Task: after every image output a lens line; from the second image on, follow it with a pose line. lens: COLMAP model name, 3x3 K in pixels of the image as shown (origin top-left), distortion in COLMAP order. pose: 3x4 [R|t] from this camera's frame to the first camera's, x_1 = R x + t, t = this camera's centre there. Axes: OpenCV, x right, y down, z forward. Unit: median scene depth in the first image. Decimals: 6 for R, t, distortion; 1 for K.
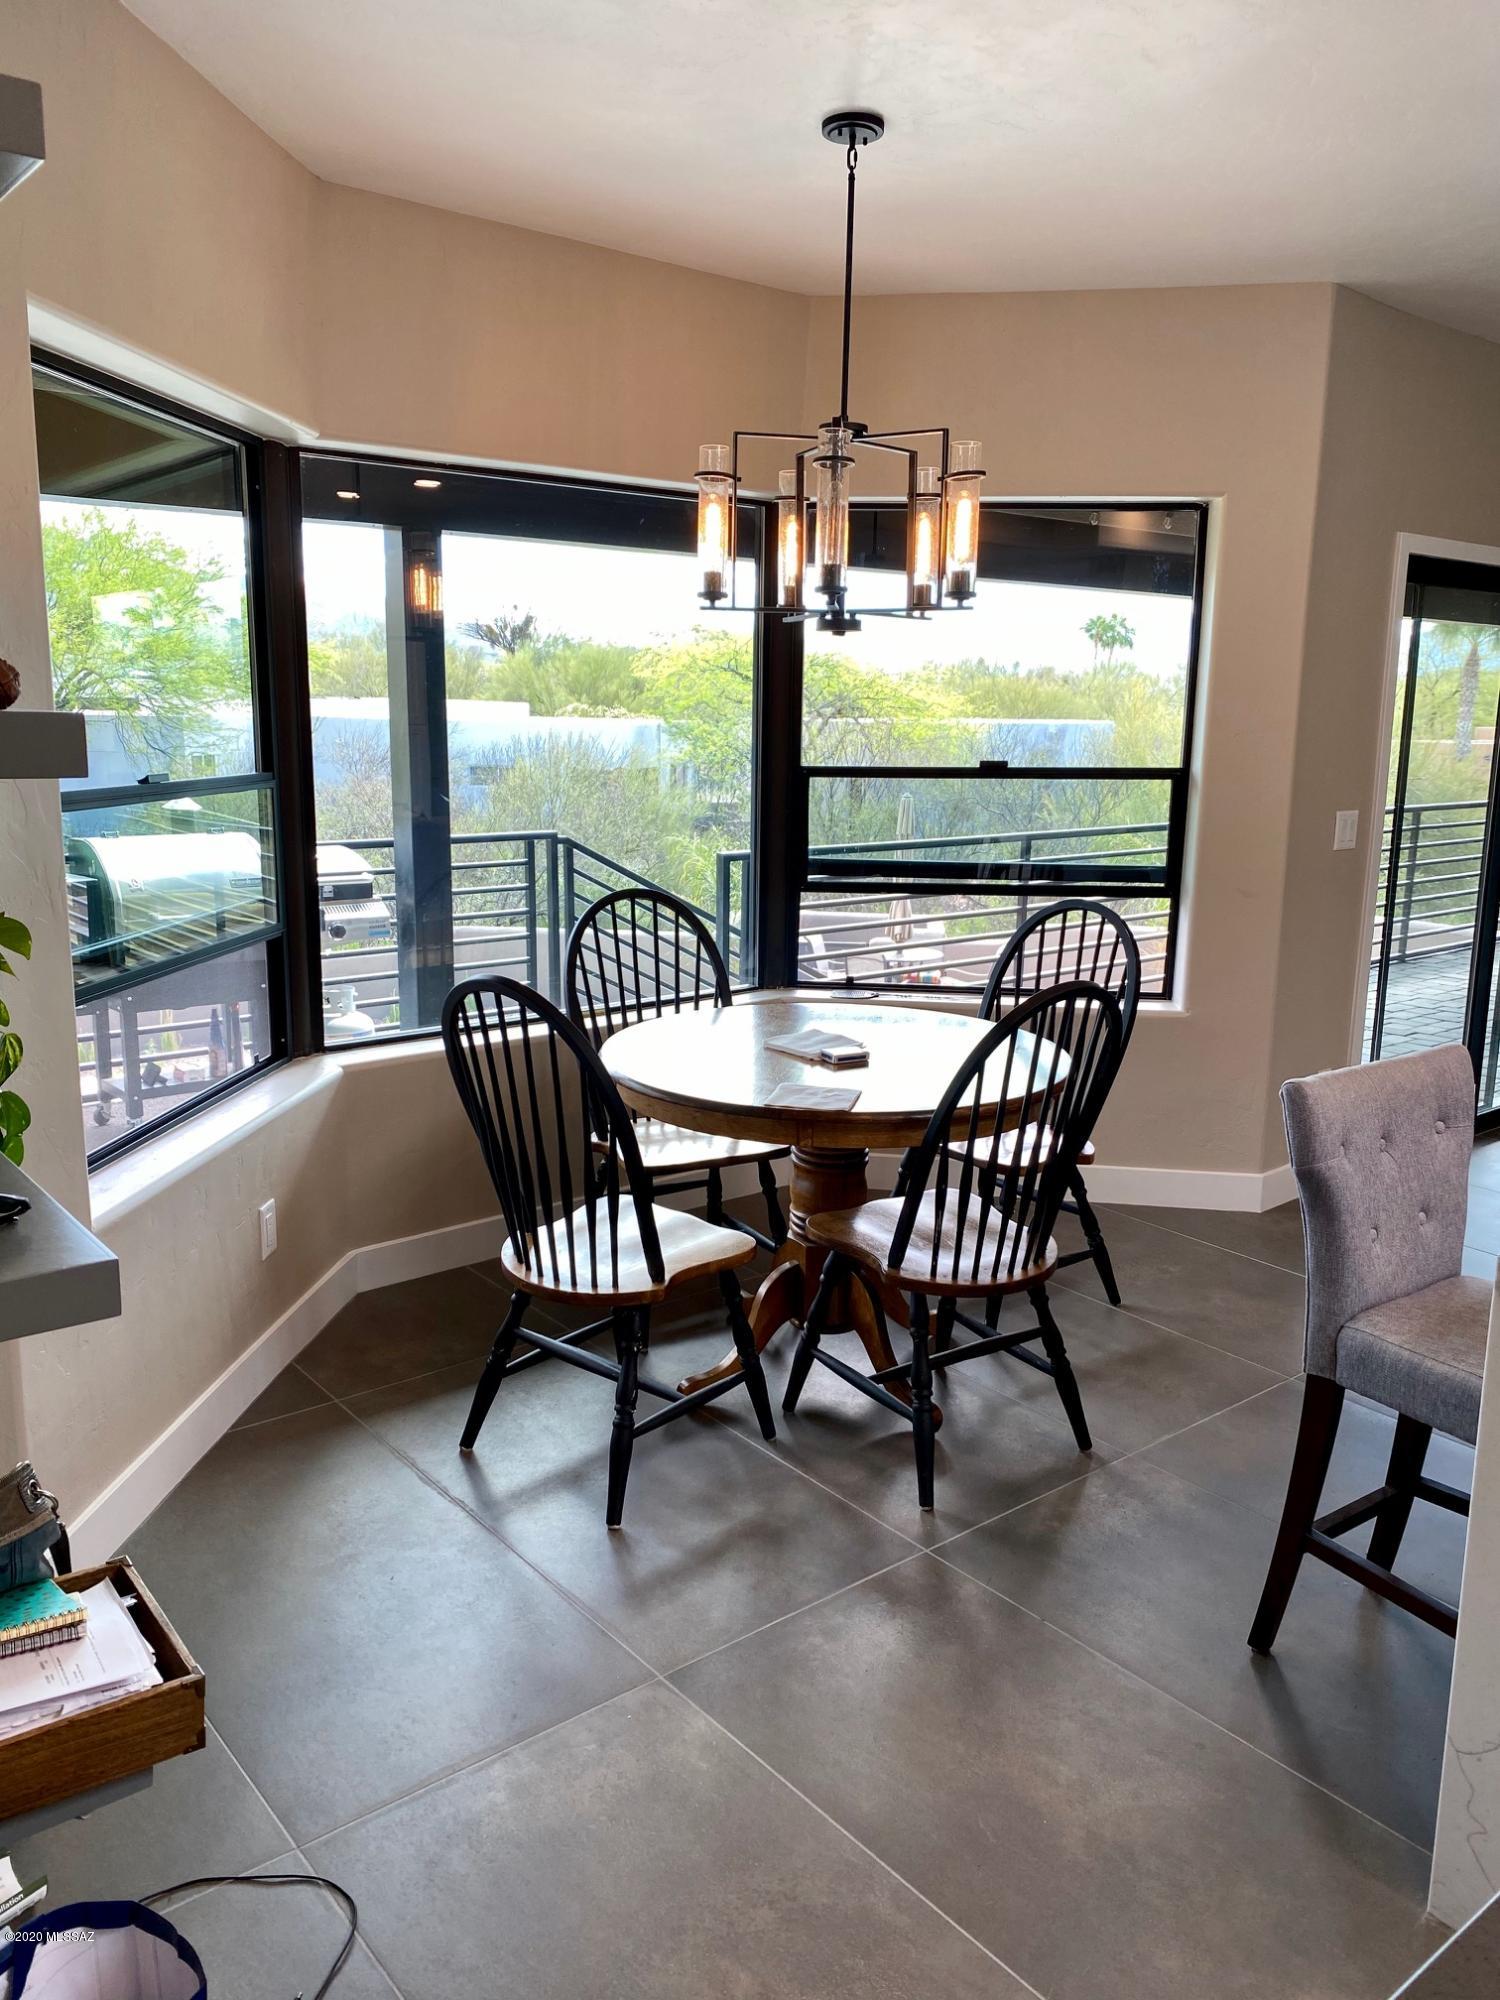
lens RADIAL K [[1523.4, 0, 756.8], [0, 1523.4, 1002.6], [0, 0, 1]] dist [0.016961, 0.004099]
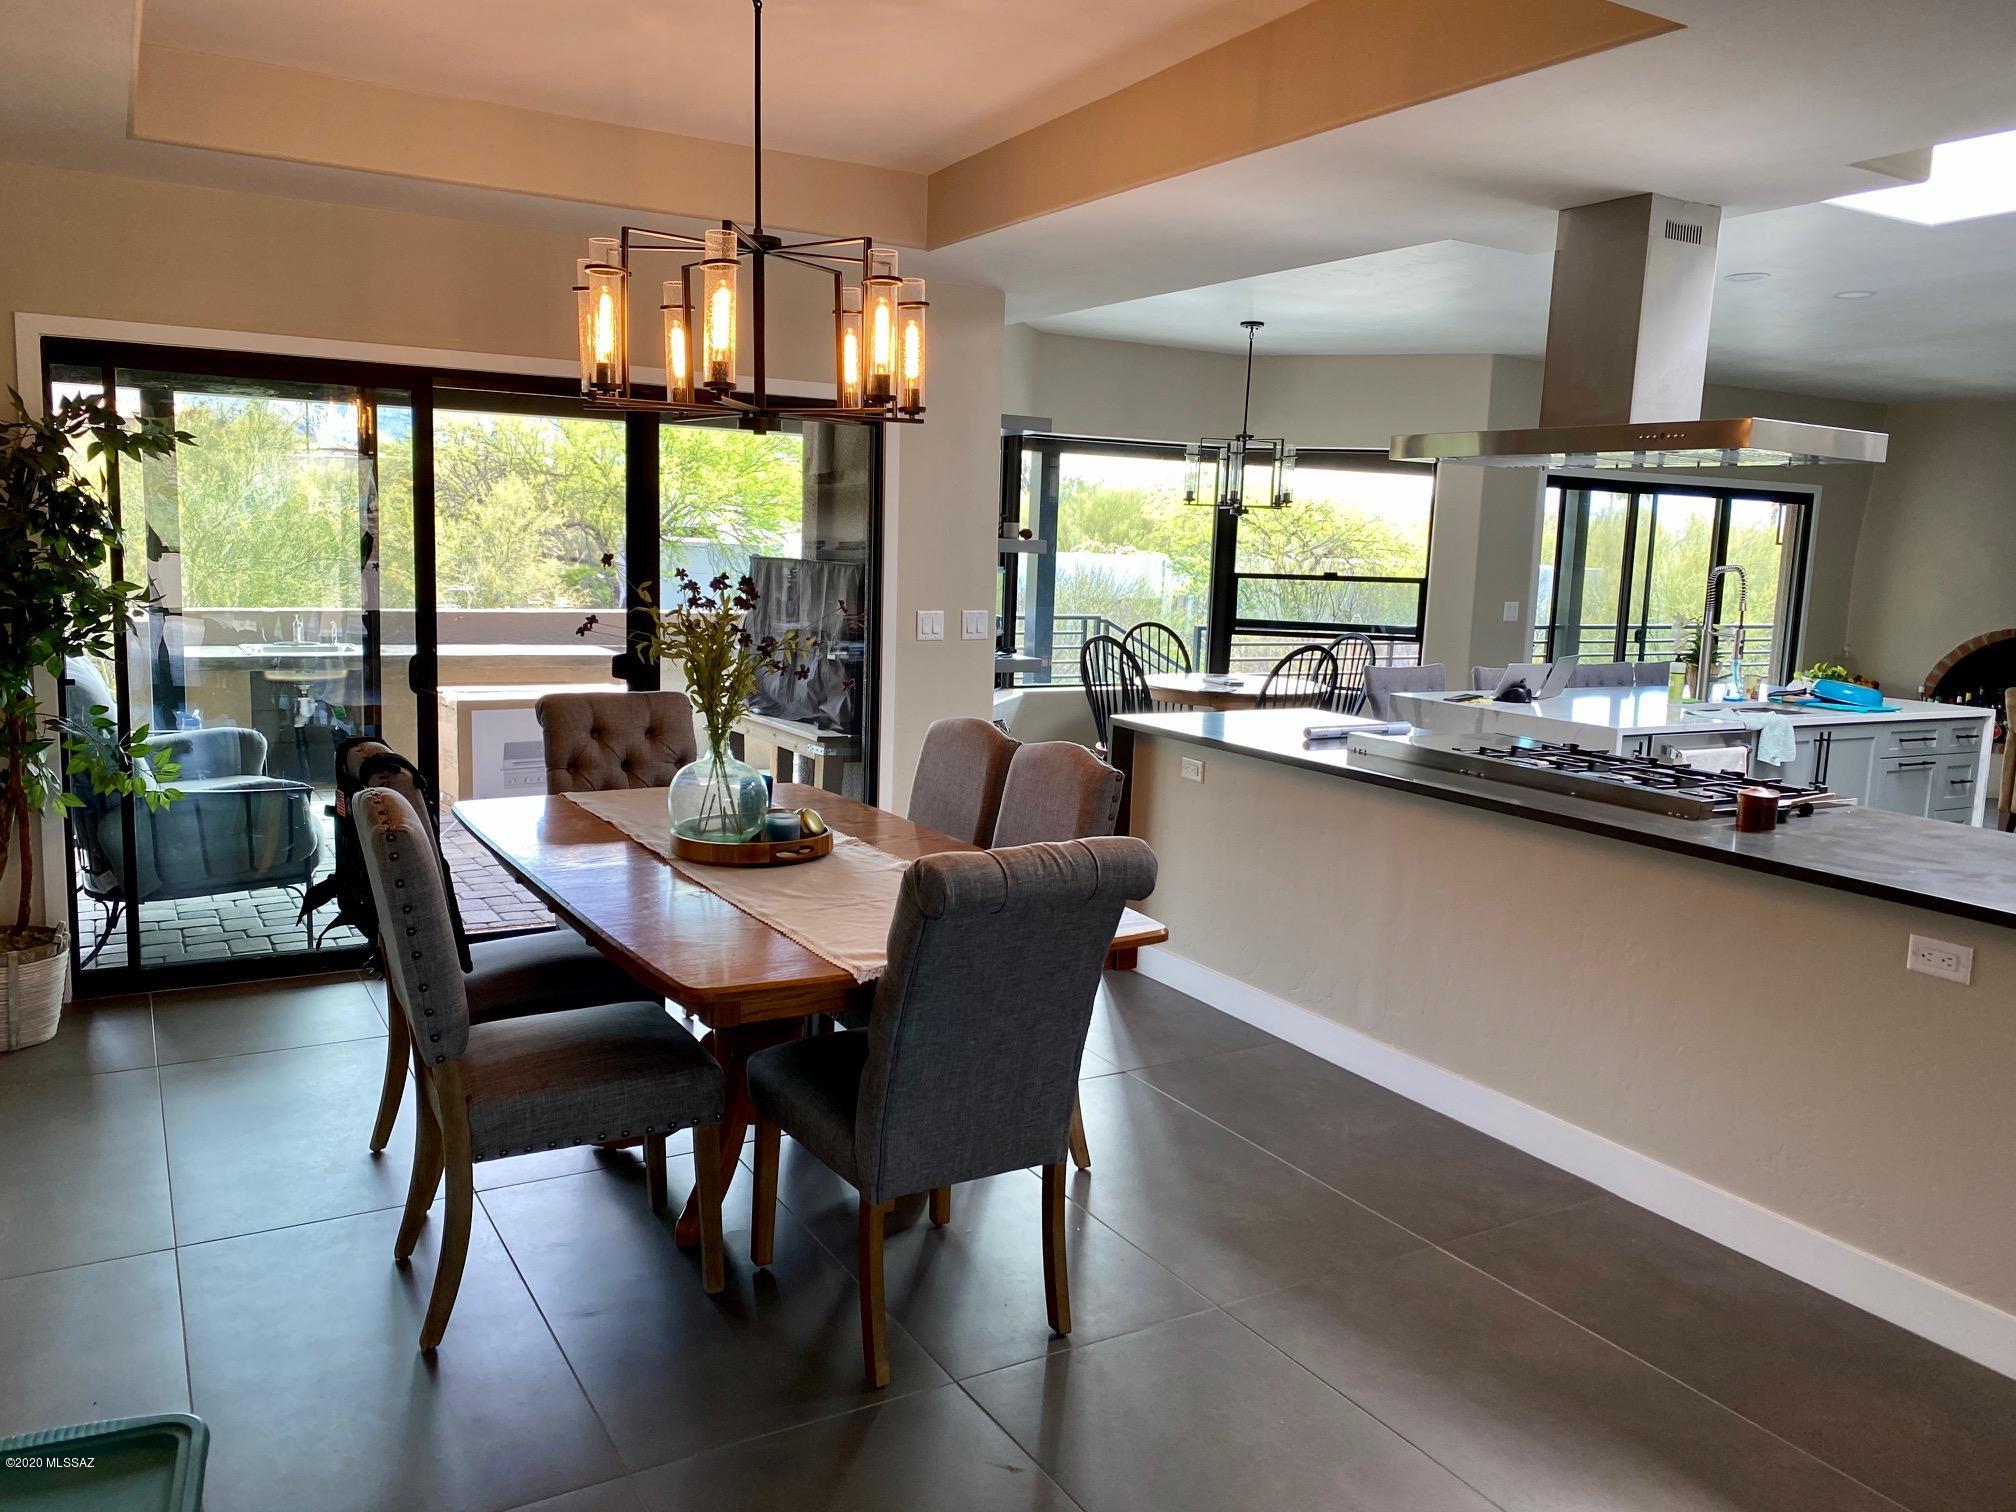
lens RADIAL K [[1535.6, 0, 1003.0], [0, 1535.6, 761.8], [0, 0, 1]] dist [0.016961, 0.004099]
pose [[0.985926, 0.043270, -0.161485, 0.063078], [-0.051521, 0.997553, -0.047260, 0.196828], [0.159045, 0.054914, 0.985743, -0.994893]]
